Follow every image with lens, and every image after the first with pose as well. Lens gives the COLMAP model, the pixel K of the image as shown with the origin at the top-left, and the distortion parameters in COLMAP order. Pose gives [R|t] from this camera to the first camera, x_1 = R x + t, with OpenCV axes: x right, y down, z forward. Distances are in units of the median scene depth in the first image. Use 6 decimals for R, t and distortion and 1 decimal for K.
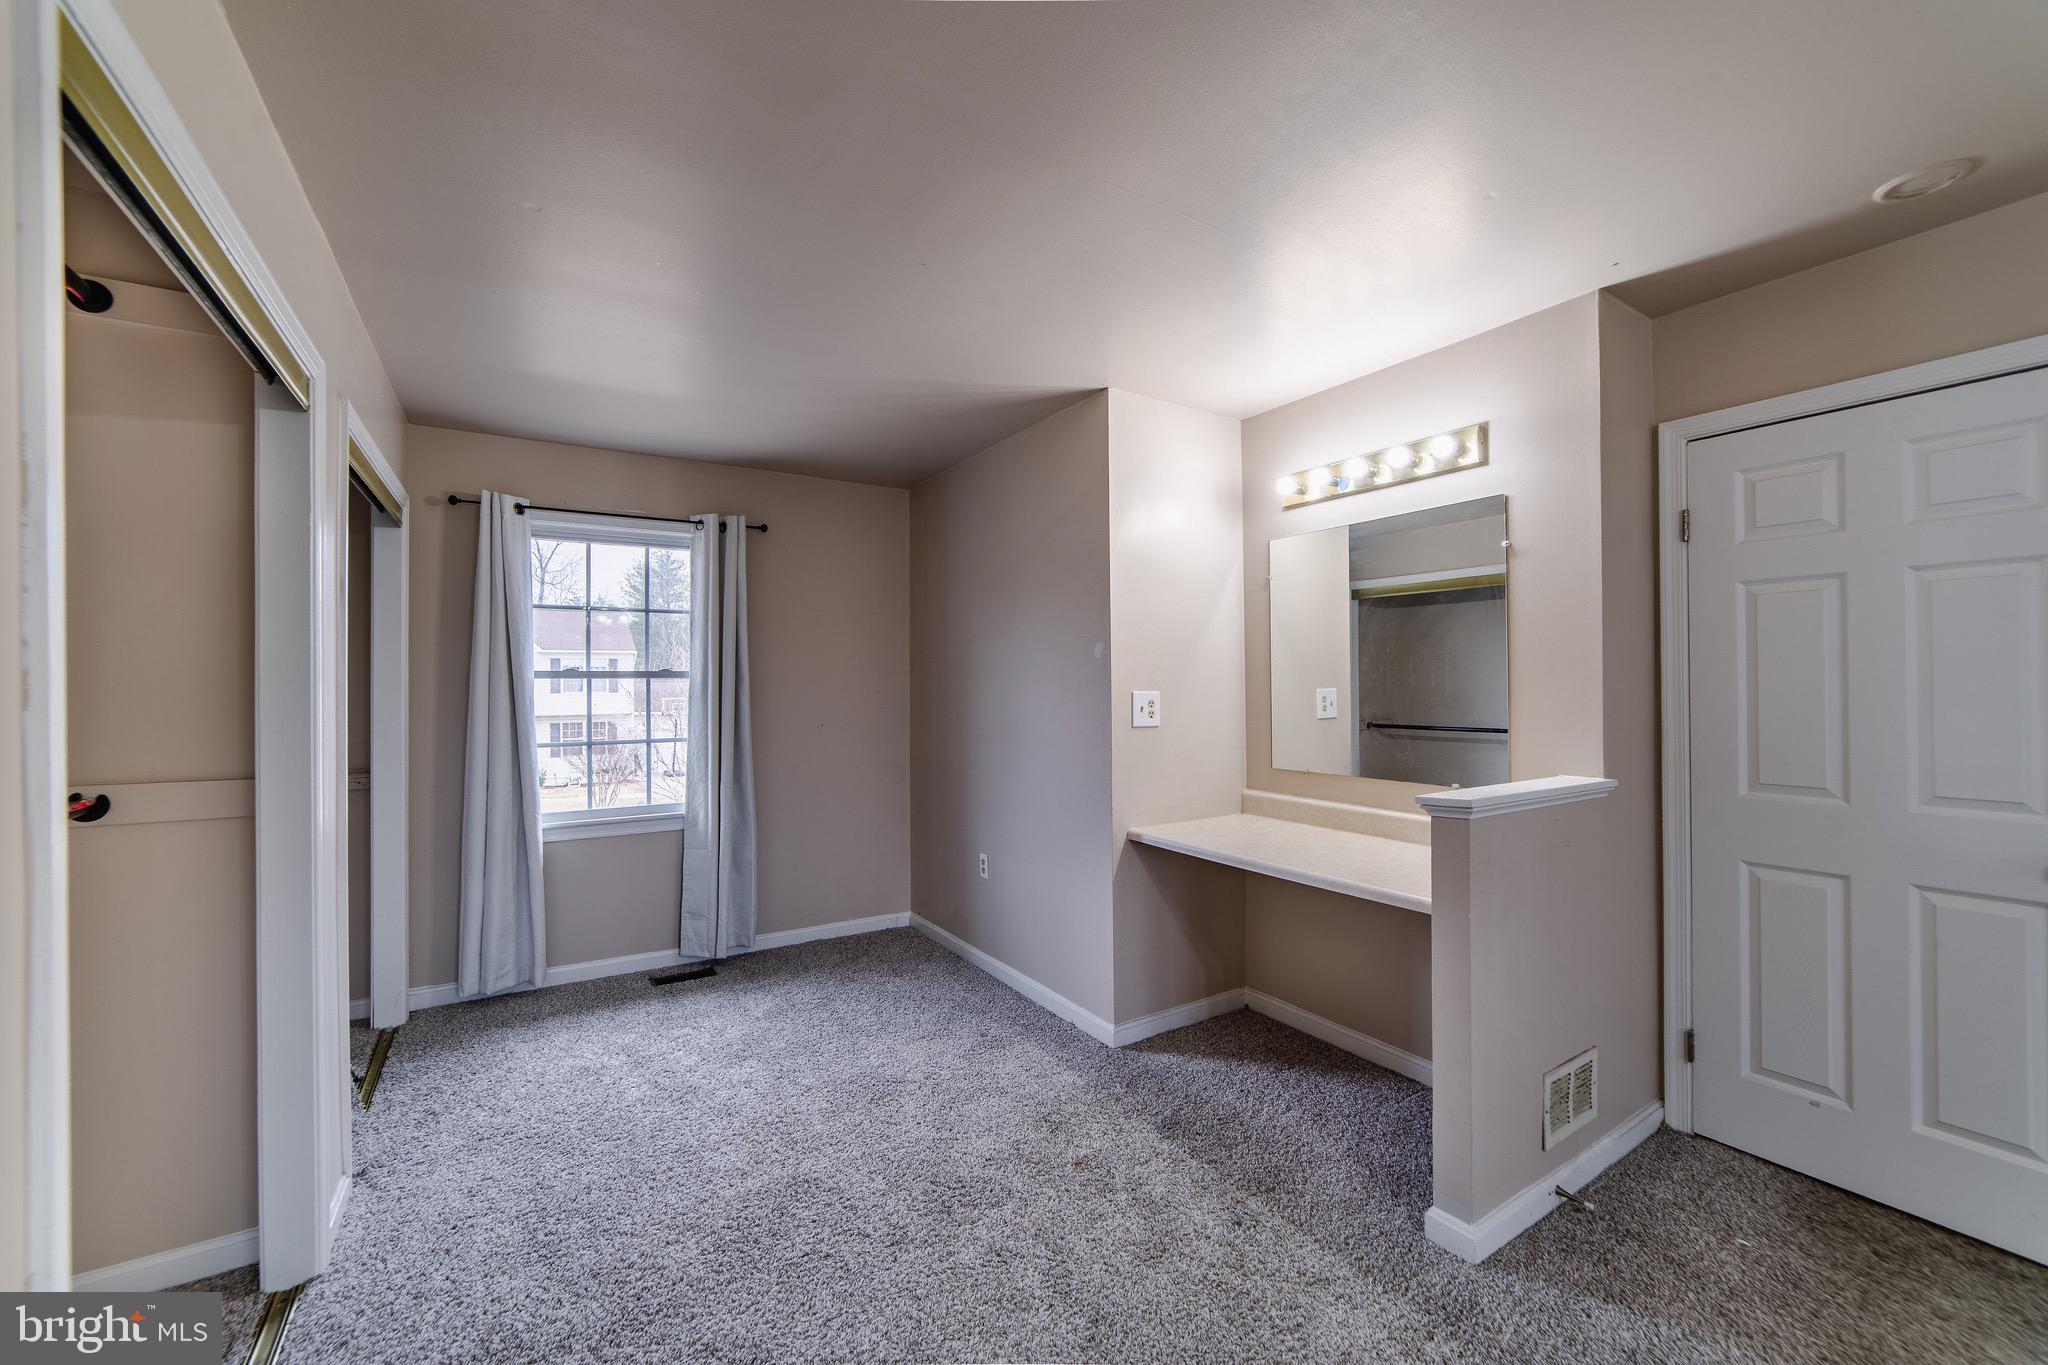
lens RADIAL K [[785.0, 0, 968.1], [0, 785.0, 685.4], [0, 0, 1]] dist [-0.015672, 0.000039]
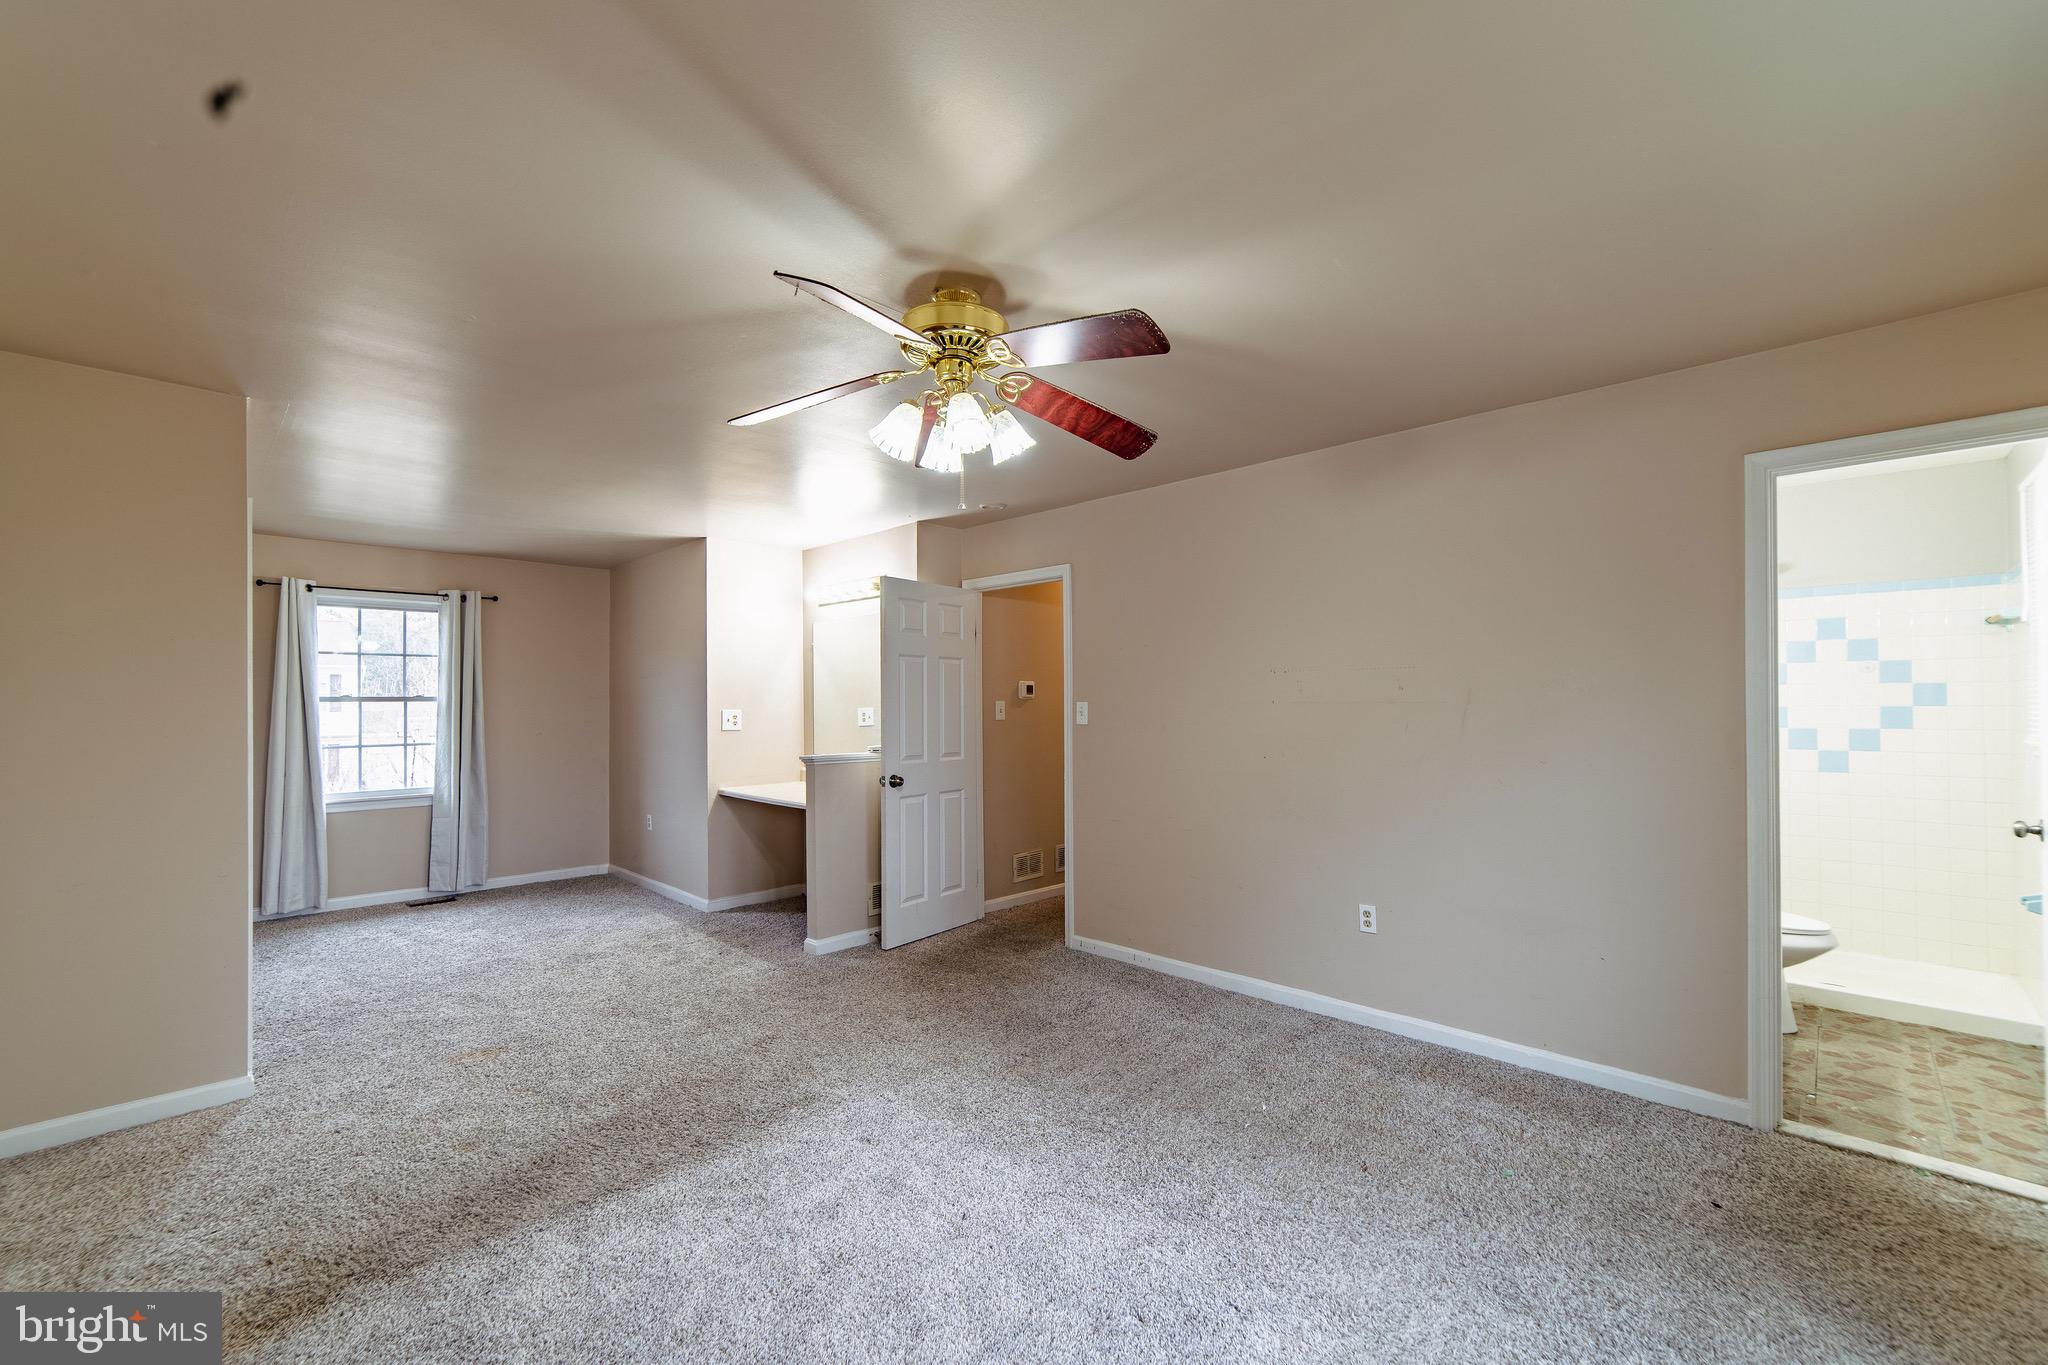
lens RADIAL K [[867.4, 0, 998.9], [0, 867.4, 695.8], [0, 0, 1]] dist [-0.003349, 0.000160]
pose [[0.971284, 0.001887, 0.237915, 0.300333], [0.000036, 0.999967, -0.008081, -0.007288], [-0.237922, 0.007857, 0.971252, -0.887474]]
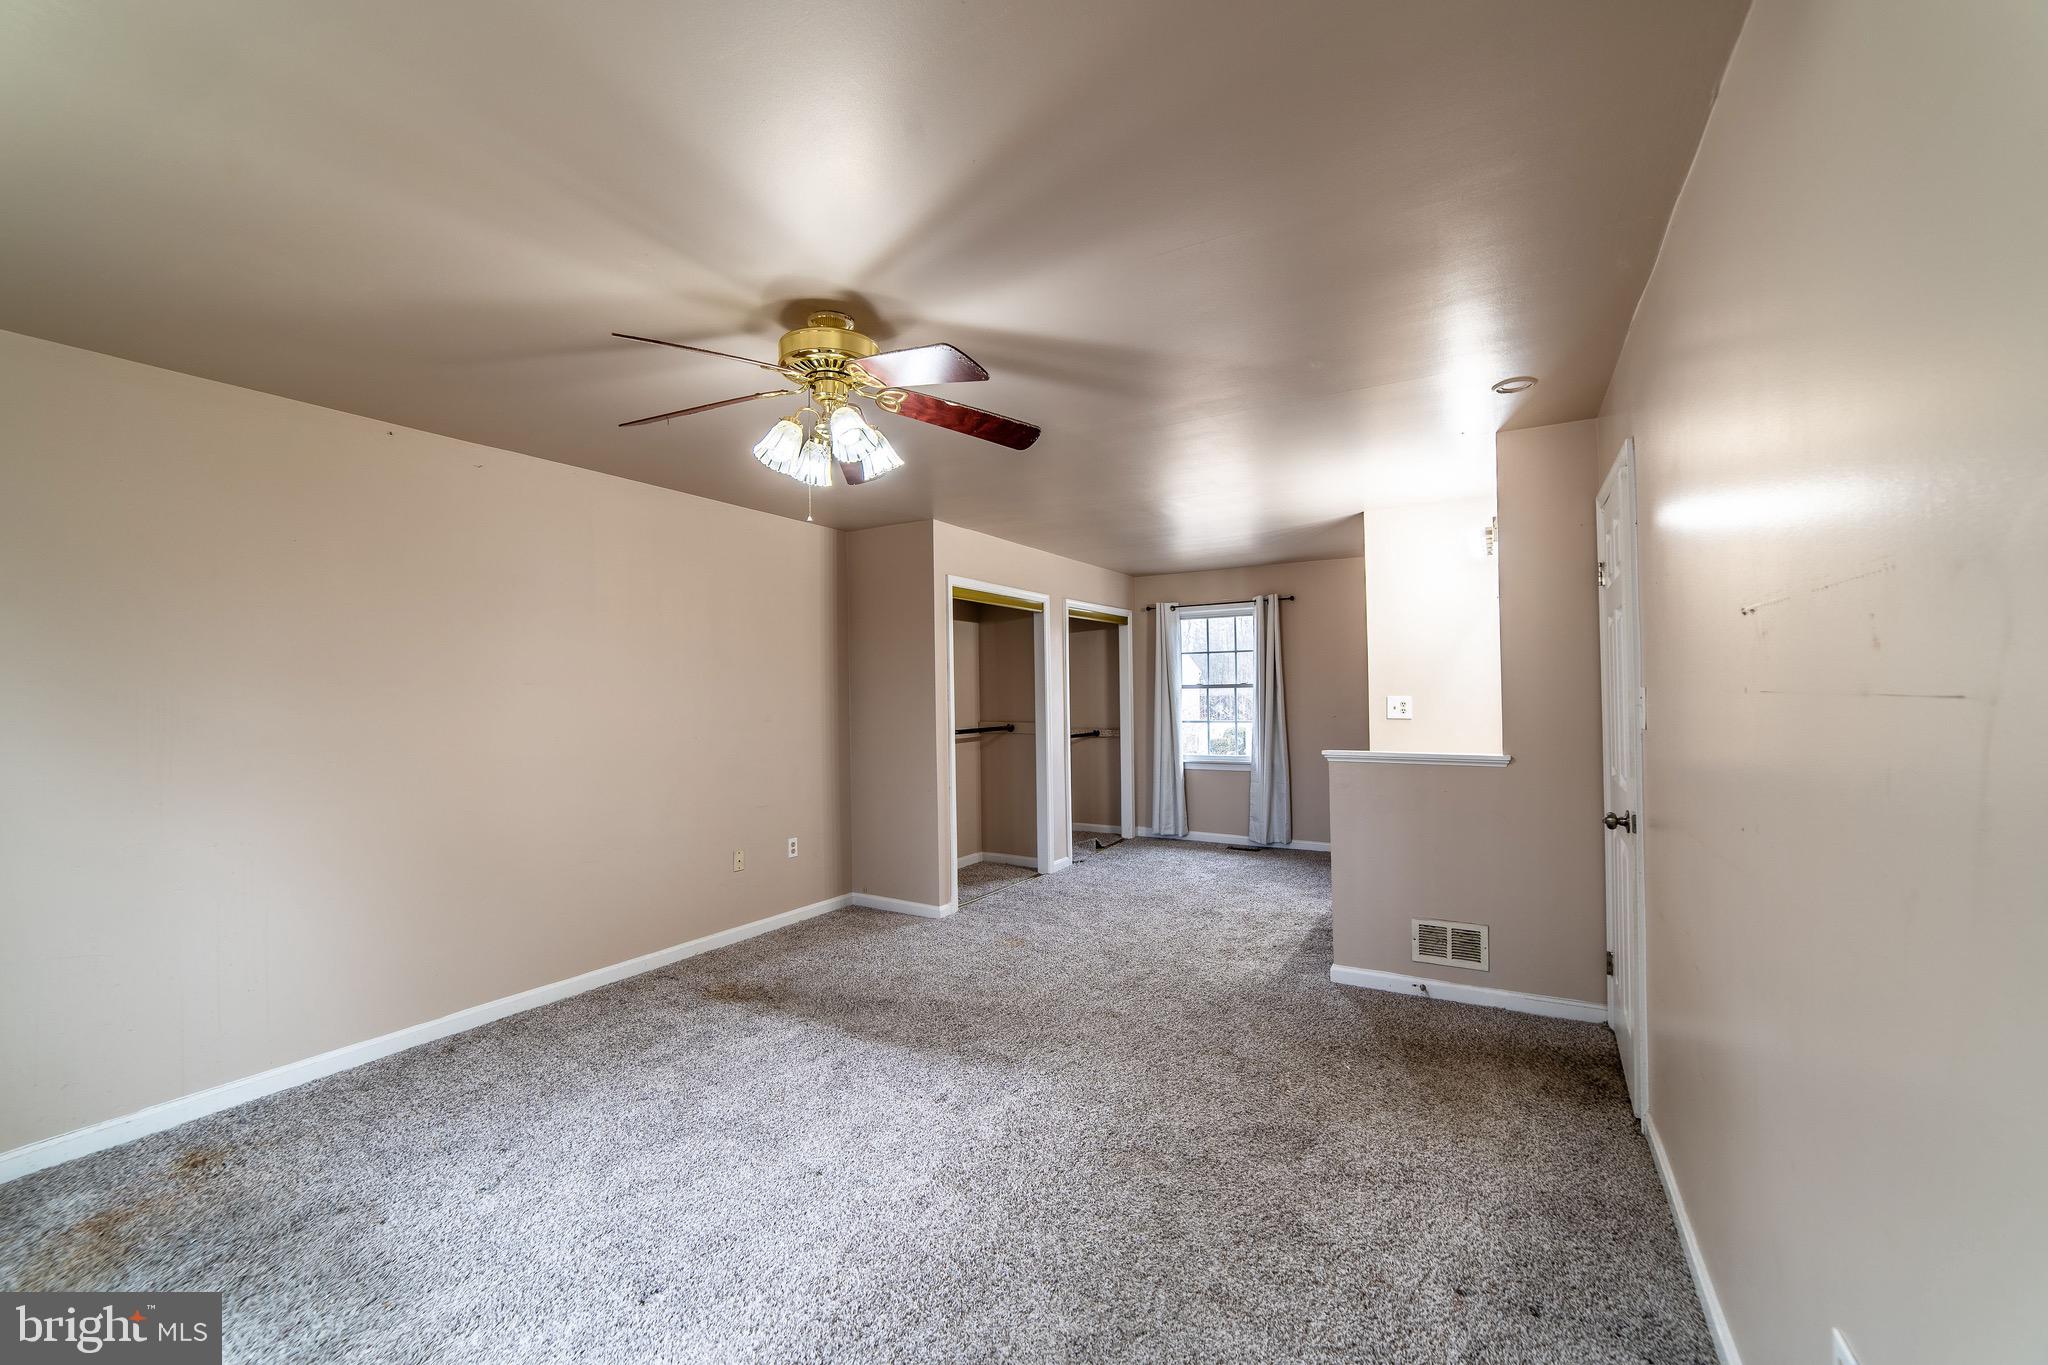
lens RADIAL K [[819.0, 0, 1016.5], [0, 819.0, 679.3], [0, 0, 1]] dist [-0.017797, 0.006774]
pose [[0.459226, -0.014886, -0.888195, 1.152578], [0.010195, 0.999882, -0.011486, -0.013246], [0.888261, -0.003780, 0.459324, -0.373579]]
